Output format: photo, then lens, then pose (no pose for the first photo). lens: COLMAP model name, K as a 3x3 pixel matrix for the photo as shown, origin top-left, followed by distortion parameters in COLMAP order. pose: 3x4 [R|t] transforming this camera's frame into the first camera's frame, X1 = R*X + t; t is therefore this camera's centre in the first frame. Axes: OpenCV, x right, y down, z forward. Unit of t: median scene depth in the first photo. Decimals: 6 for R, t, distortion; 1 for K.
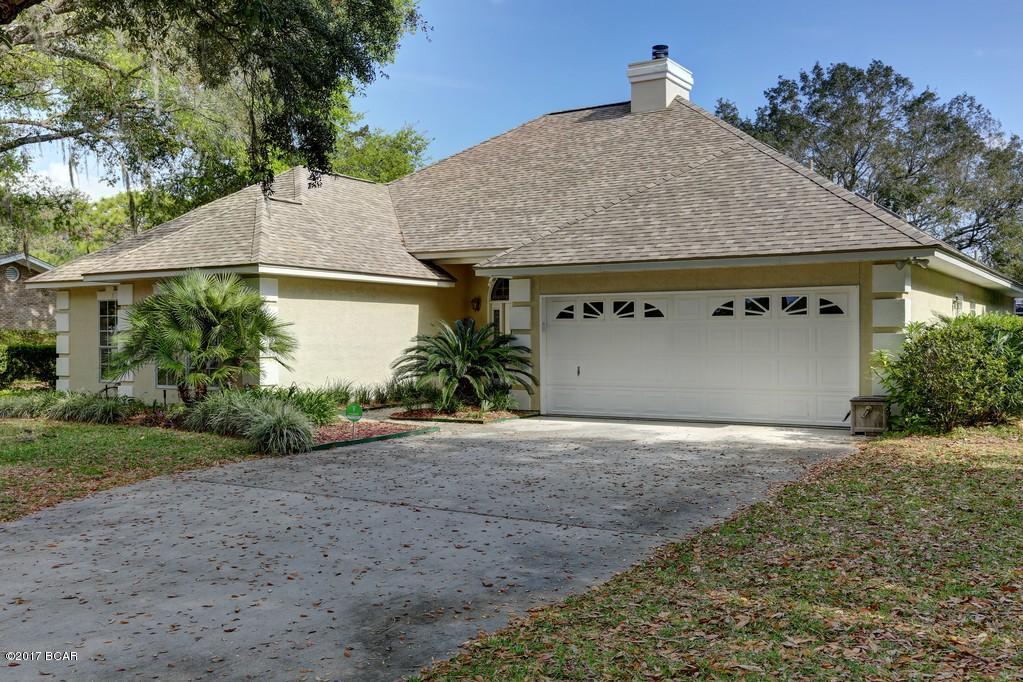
lens RADIAL K [[991.7, 0, 513.0], [0, 991.7, 341.4], [0, 0, 1]] dist [0.080123, 0.000000]
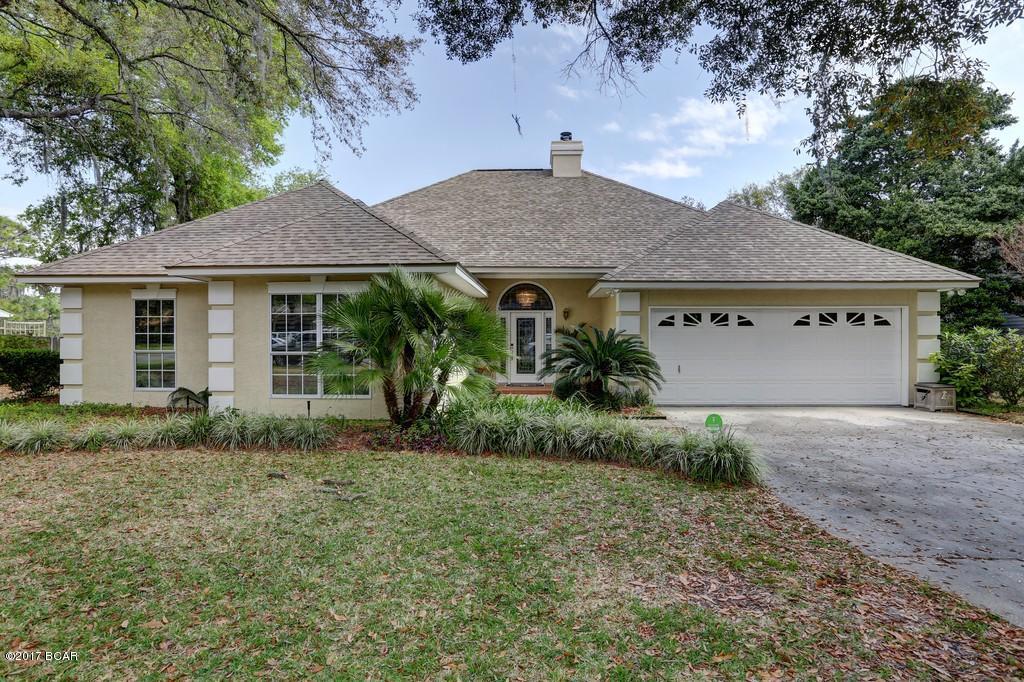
lens RADIAL K [[571.8, 0, 511.1], [0, 571.8, 344.0], [0, 0, 1]] dist [-0.002630, -0.000054]
pose [[0.865714, -0.002811, 0.500531, -0.464856], [-0.000298, 0.999981, 0.006132, -0.005306], [-0.500538, -0.005458, 0.865697, 0.489071]]
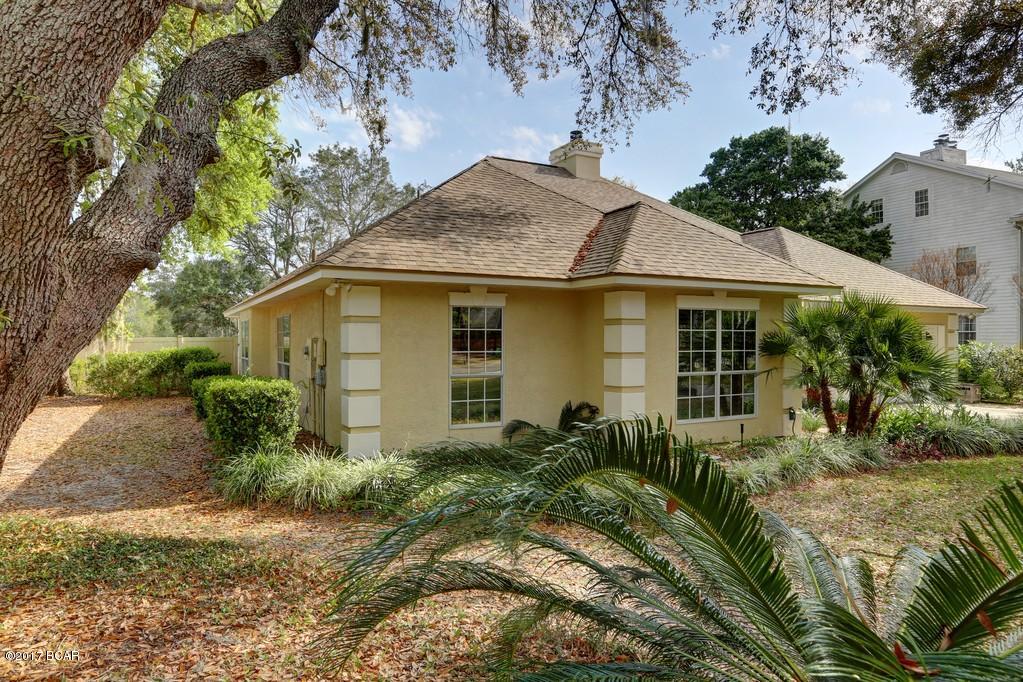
lens RADIAL K [[656.8, 0, 513.0], [0, 656.8, 343.7], [0, 0, 1]] dist [0.007297, 0.017367]
pose [[0.498246, 0.003753, 0.867027, -0.953726], [-0.003197, 0.999992, -0.002492, -0.017812], [-0.867030, -0.001530, 0.498254, 0.925599]]
